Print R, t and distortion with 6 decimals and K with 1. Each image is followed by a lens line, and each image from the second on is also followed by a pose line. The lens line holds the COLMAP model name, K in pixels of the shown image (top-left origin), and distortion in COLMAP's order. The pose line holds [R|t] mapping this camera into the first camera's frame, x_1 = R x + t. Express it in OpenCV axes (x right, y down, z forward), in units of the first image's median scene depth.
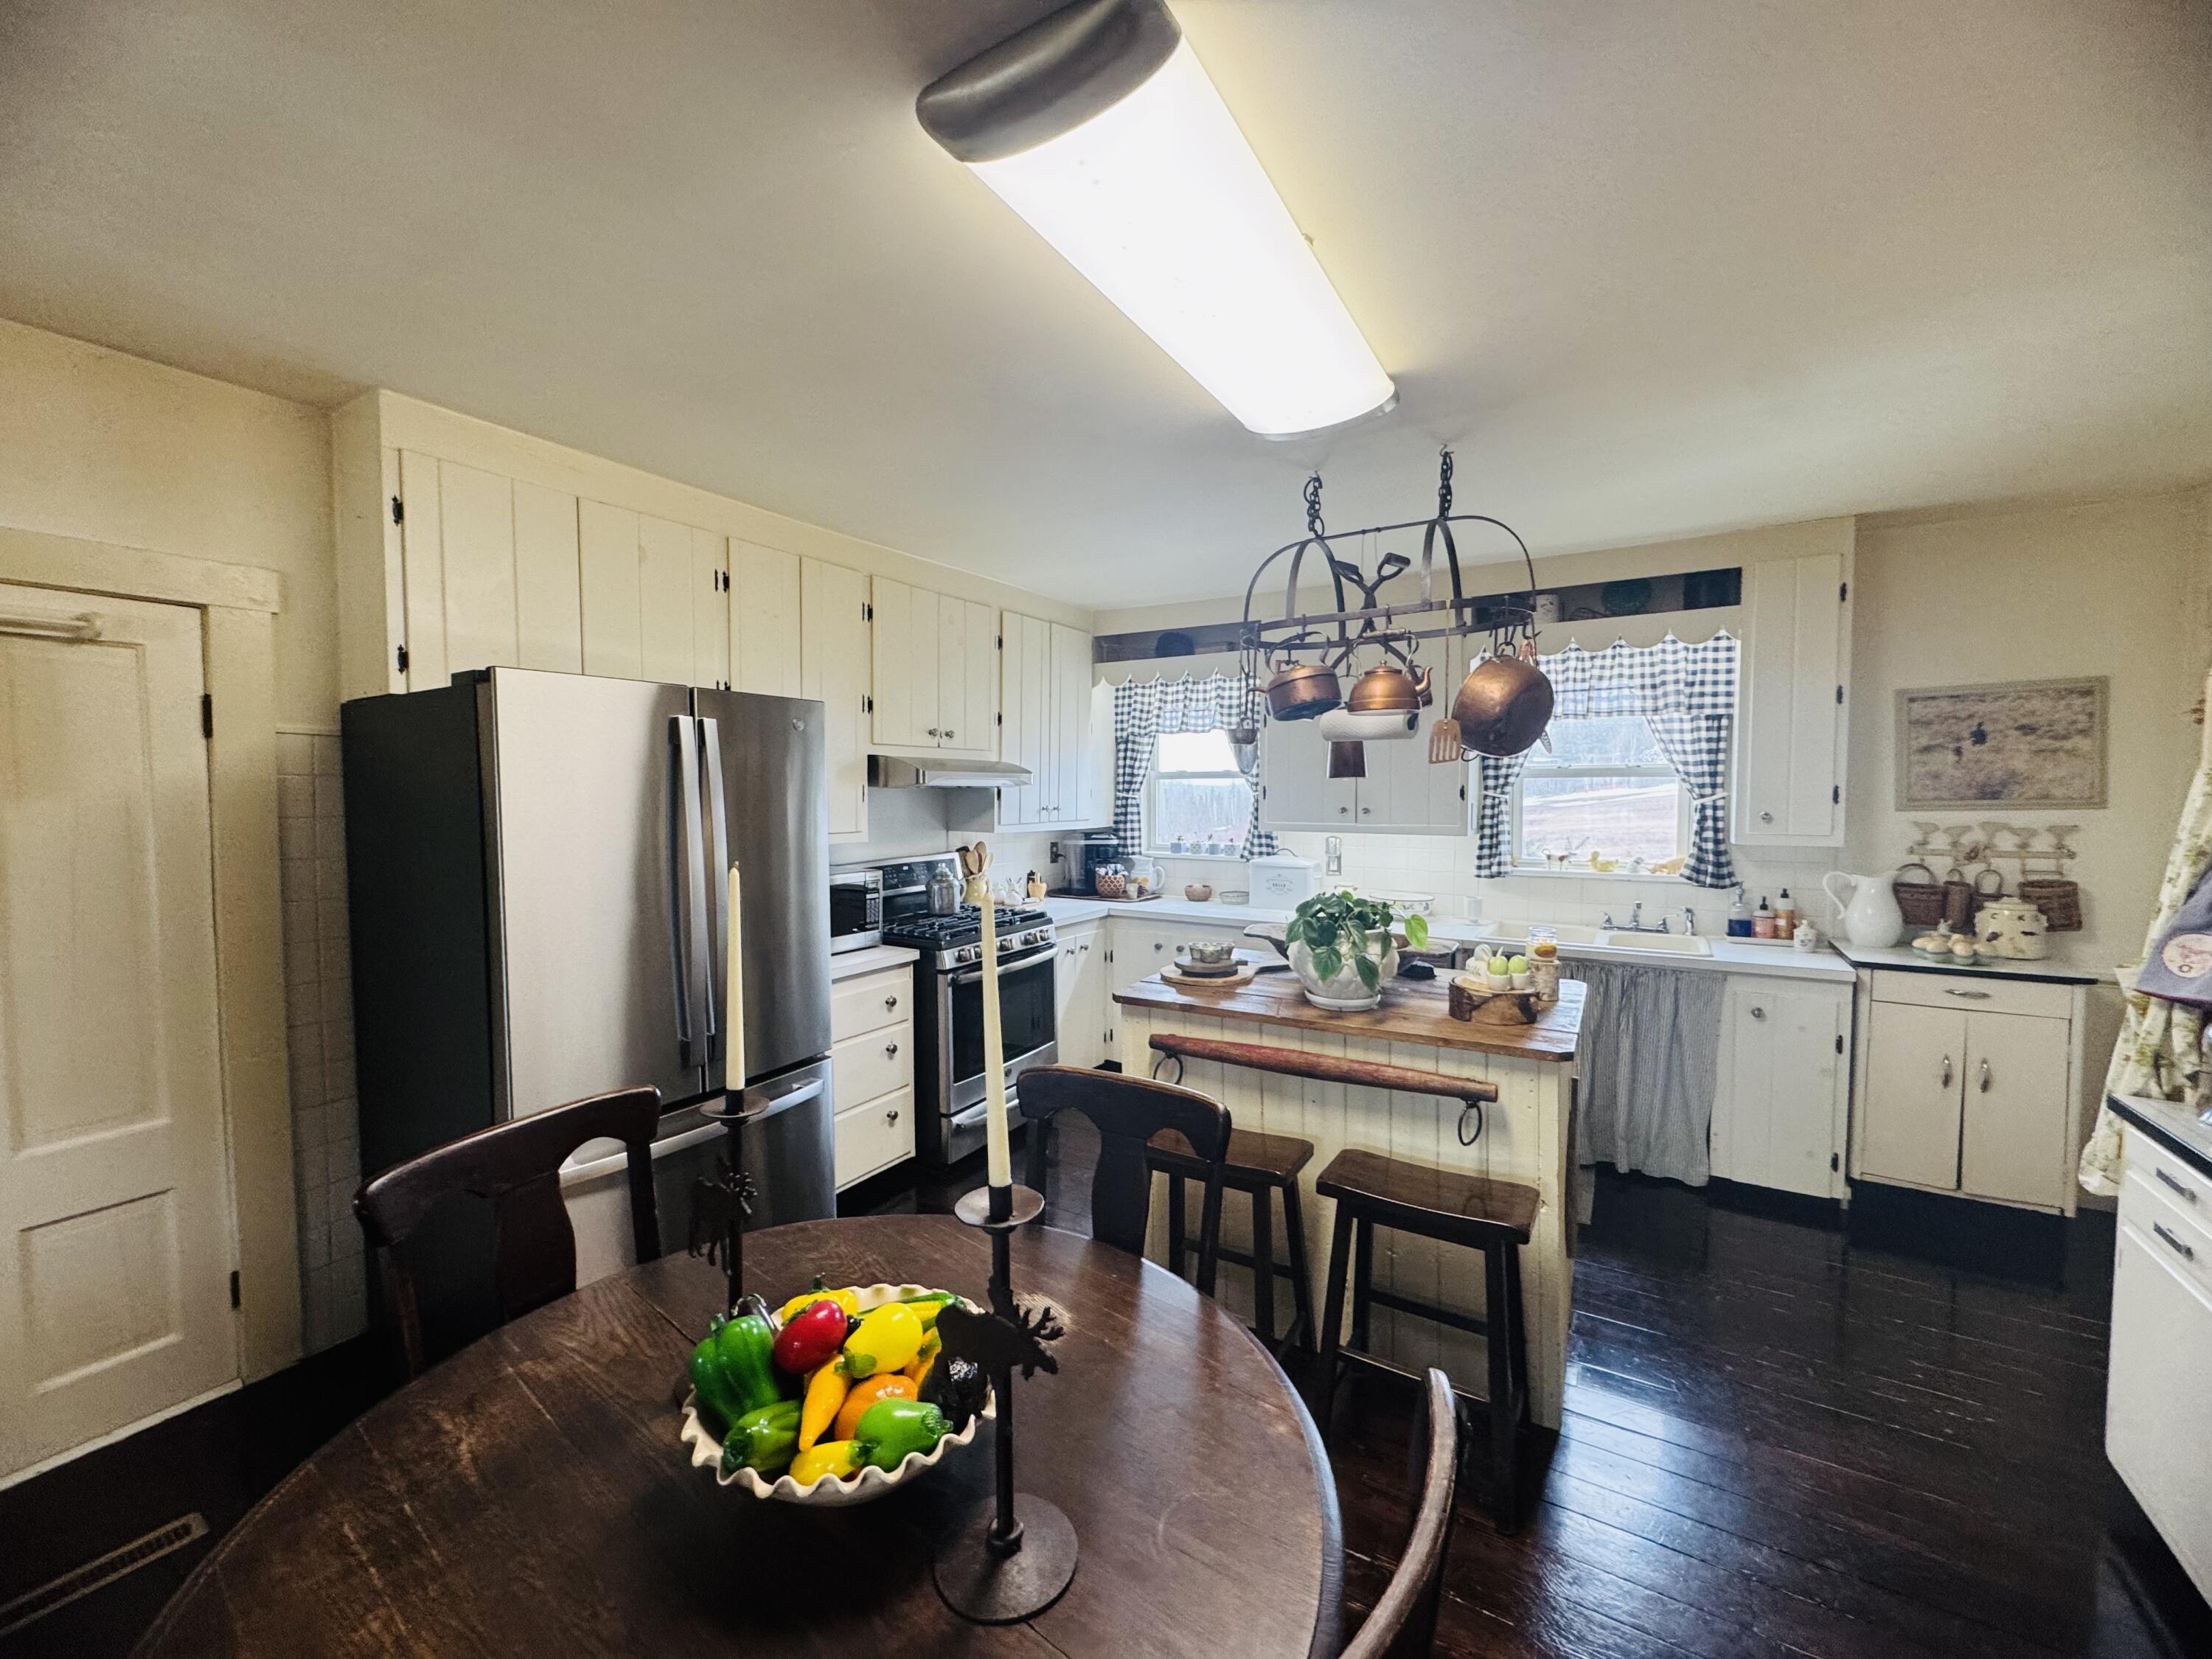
lens RADIAL K [[882.7, 0, 1106.0], [0, 882.7, 829.5], [0, 0, 1]] dist [0.000080, 0.000341]
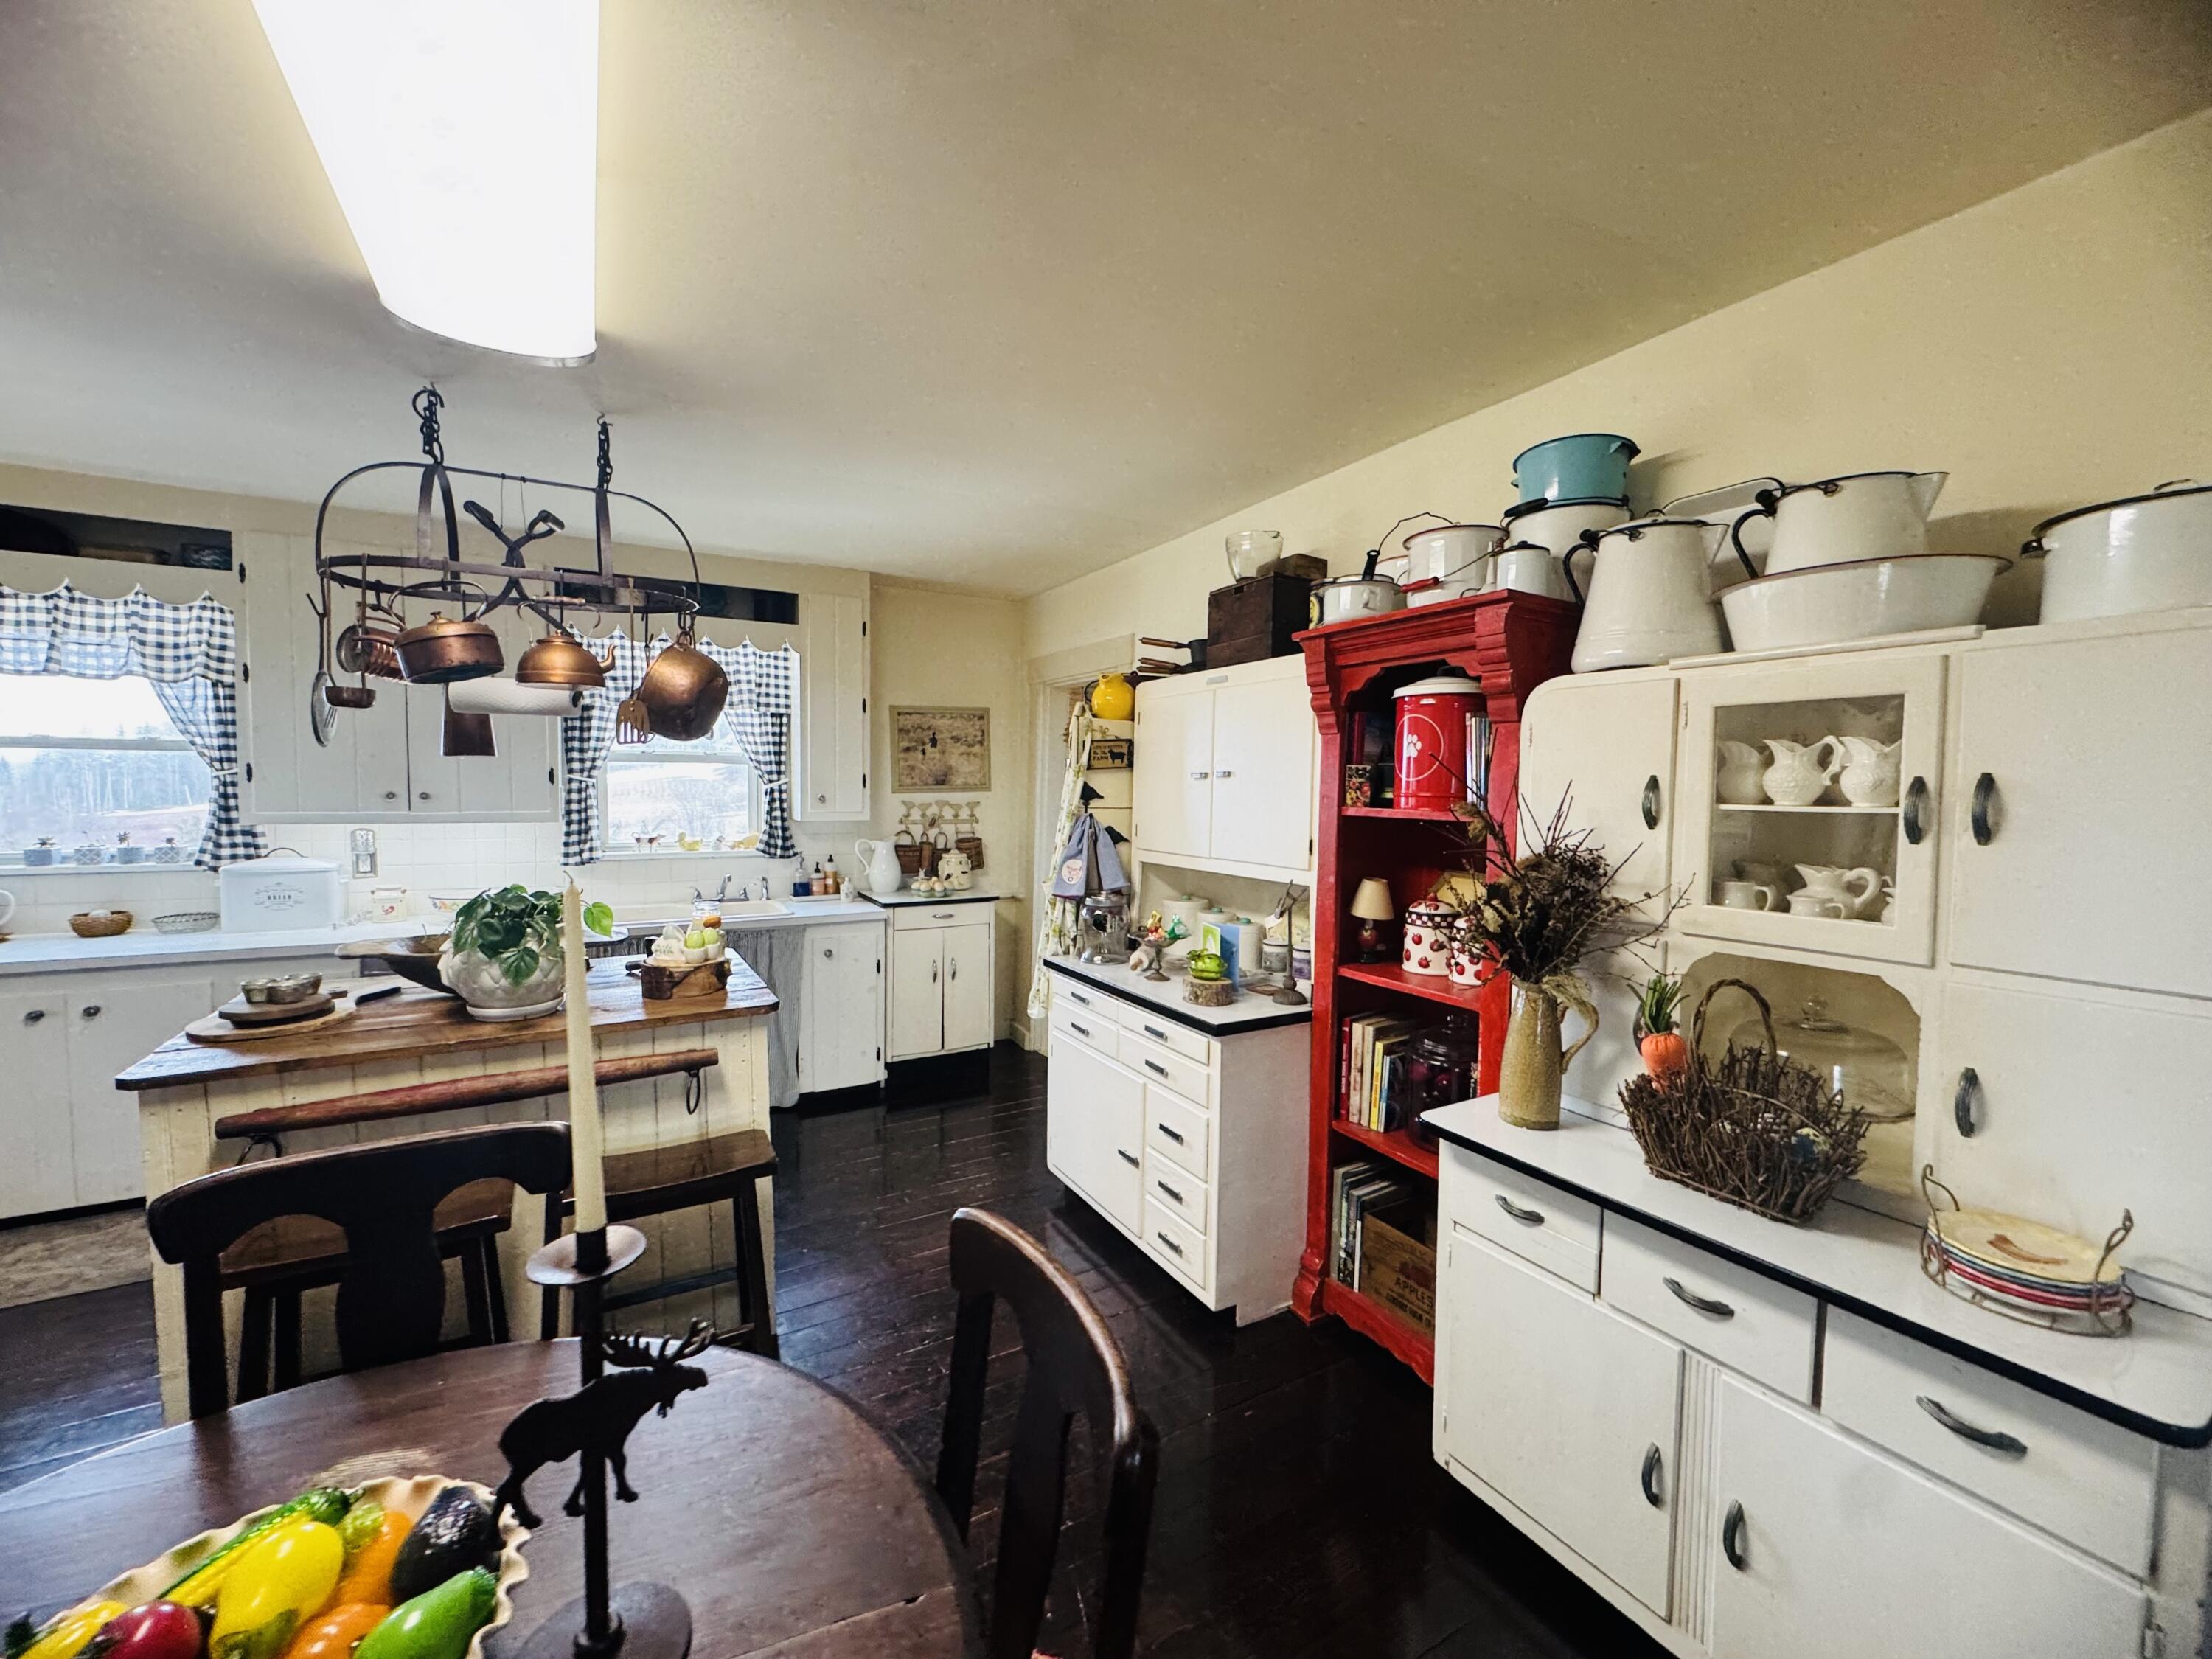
lens RADIAL K [[889.3, 0, 1106.0], [0, 889.3, 829.5], [0, 0, 1]] dist [-0.000189, -0.000045]
pose [[0.475375, -0.039644, 0.878890, -0.180090], [0.026325, 0.999178, 0.030831, 0.001924], [-0.879389, 0.008480, 0.476028, 0.045435]]
